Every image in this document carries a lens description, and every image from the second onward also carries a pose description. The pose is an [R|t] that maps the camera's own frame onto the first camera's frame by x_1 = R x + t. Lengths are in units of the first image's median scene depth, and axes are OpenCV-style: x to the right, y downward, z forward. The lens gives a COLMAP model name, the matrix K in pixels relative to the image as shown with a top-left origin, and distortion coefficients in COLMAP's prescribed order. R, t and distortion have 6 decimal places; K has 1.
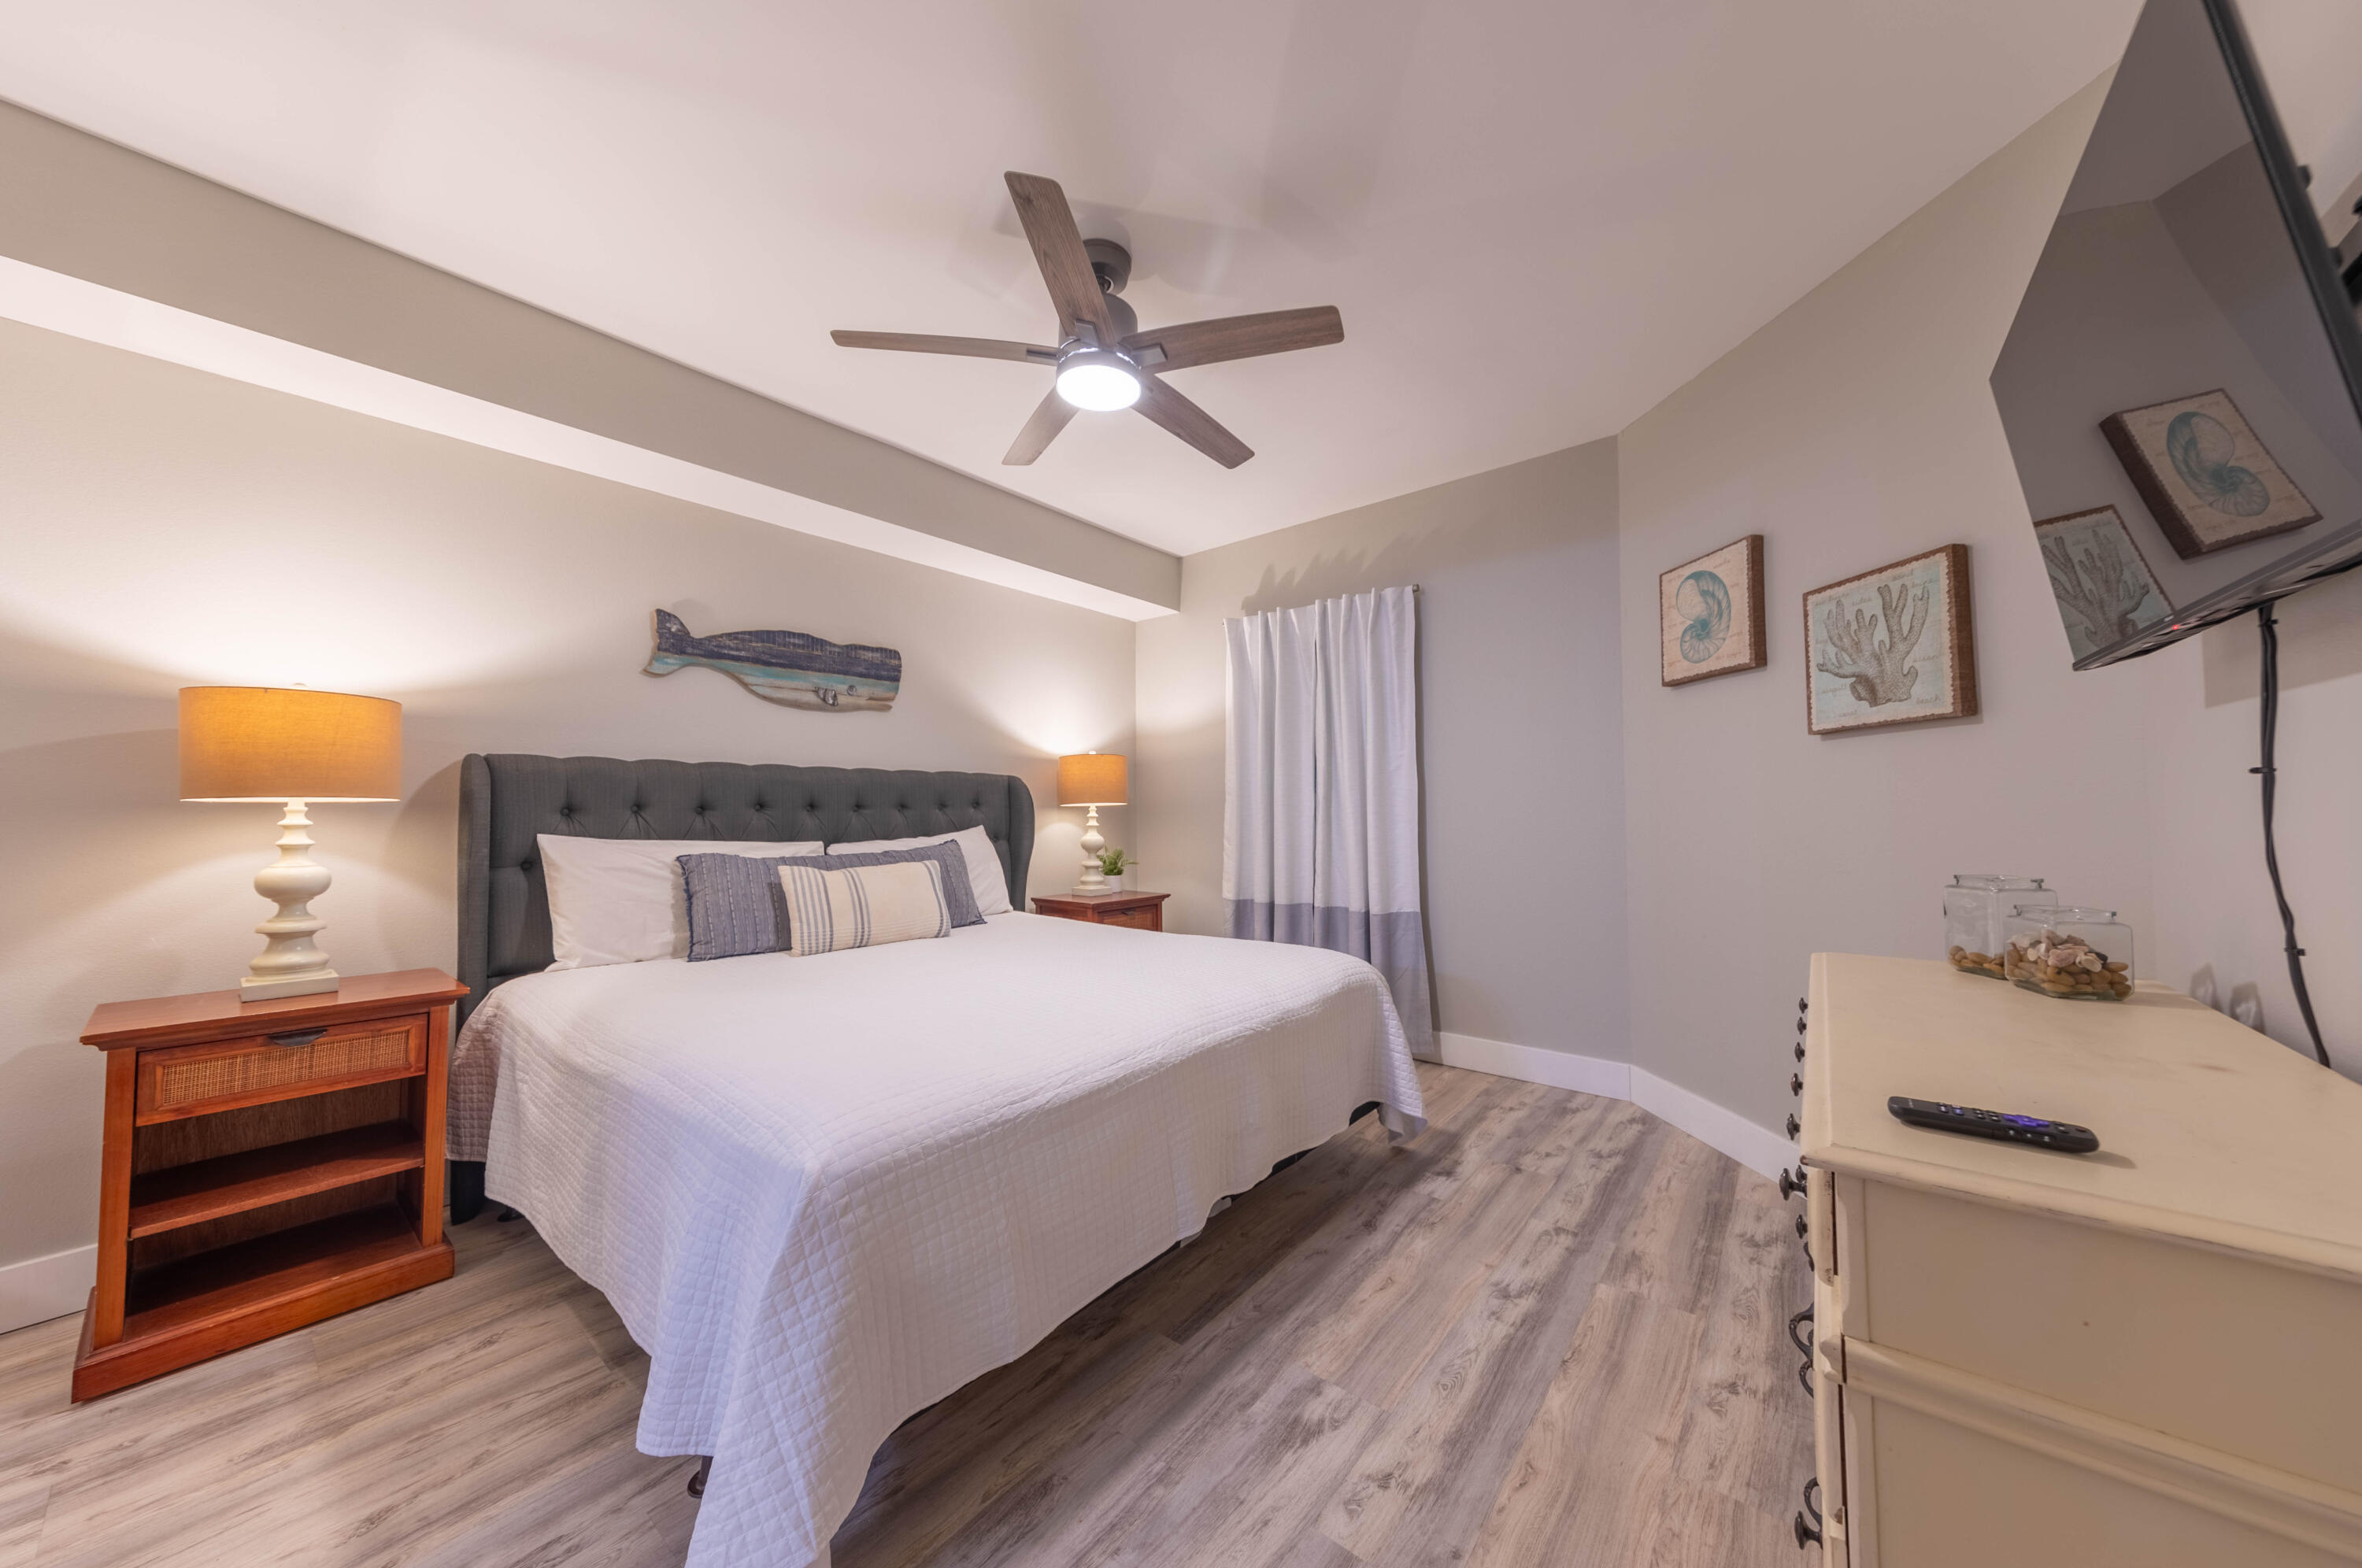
lens RADIAL K [[784.5, 0, 1181.0], [0, 784.5, 784.0], [0, 0, 1]] dist [0.000372, 0.000022]
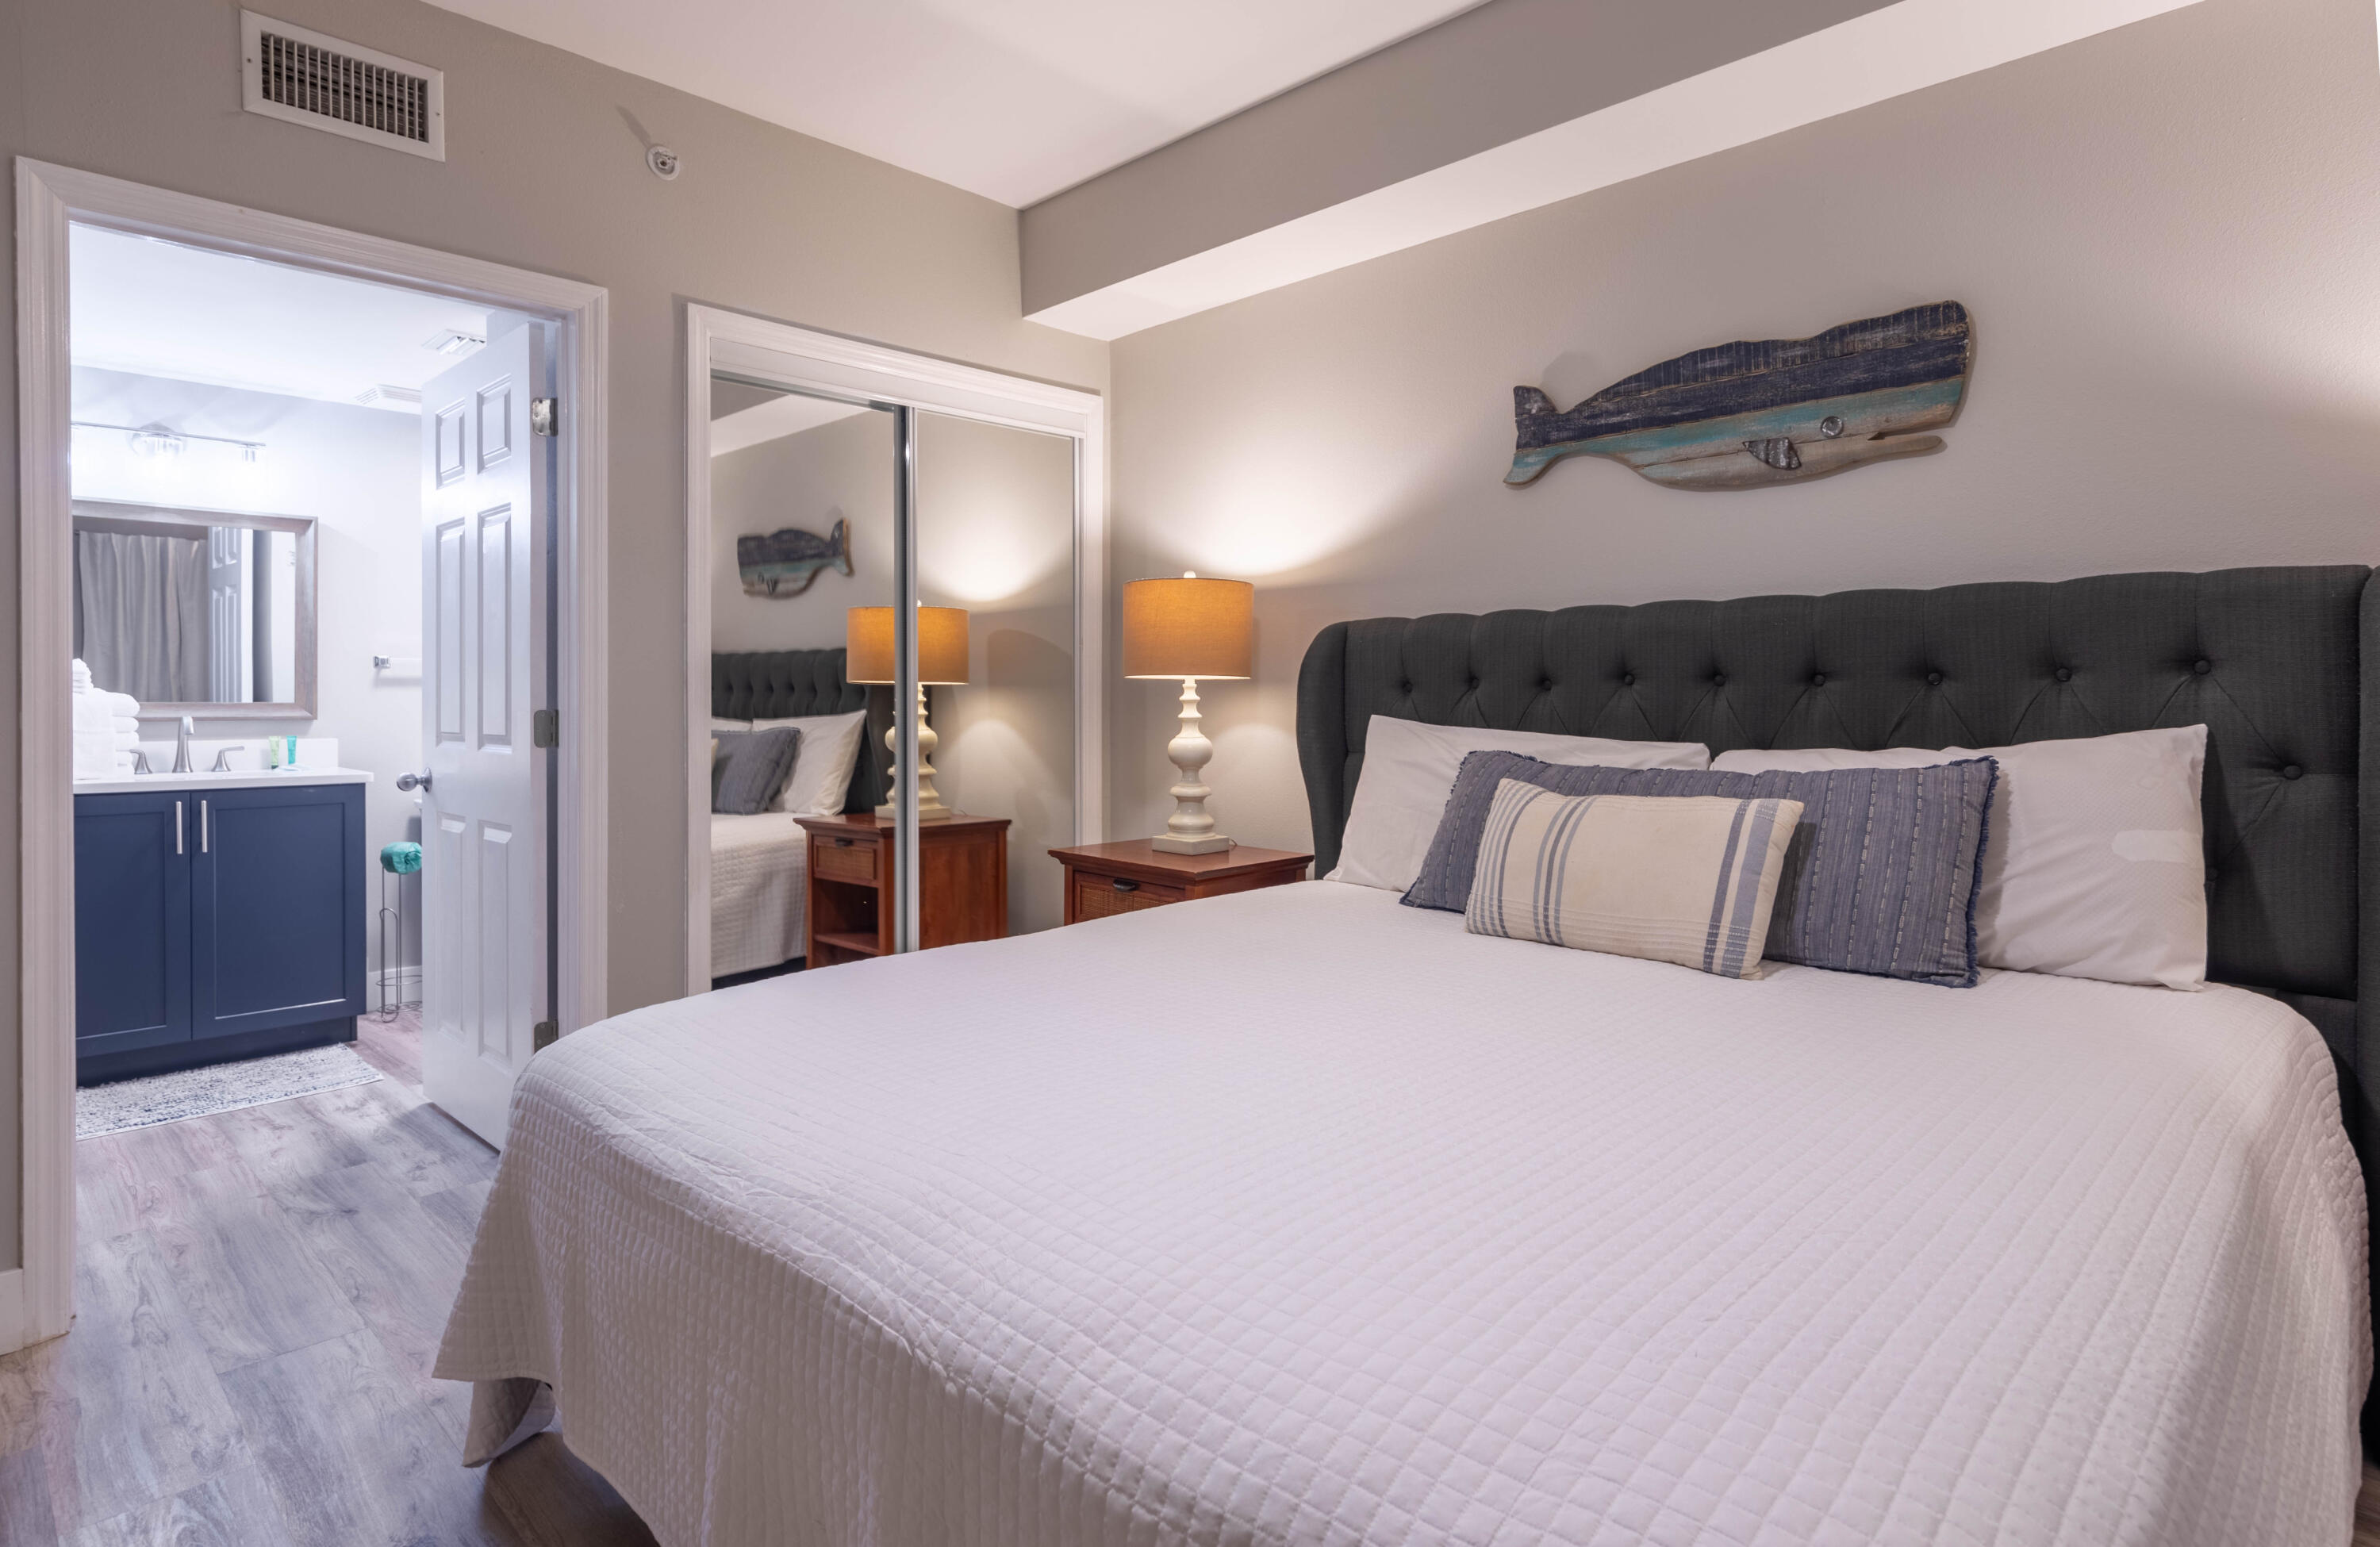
lens RADIAL K [[1240.3, 0, 1197.2], [0, 1240.3, 682.5], [0, 0, 1]] dist [0.011849, -0.000080]
pose [[-0.087082, -0.002756, -0.996197, 0.389127], [0.040514, 0.999159, -0.006305, 0.024628], [0.995377, -0.040909, -0.086897, 0.747986]]
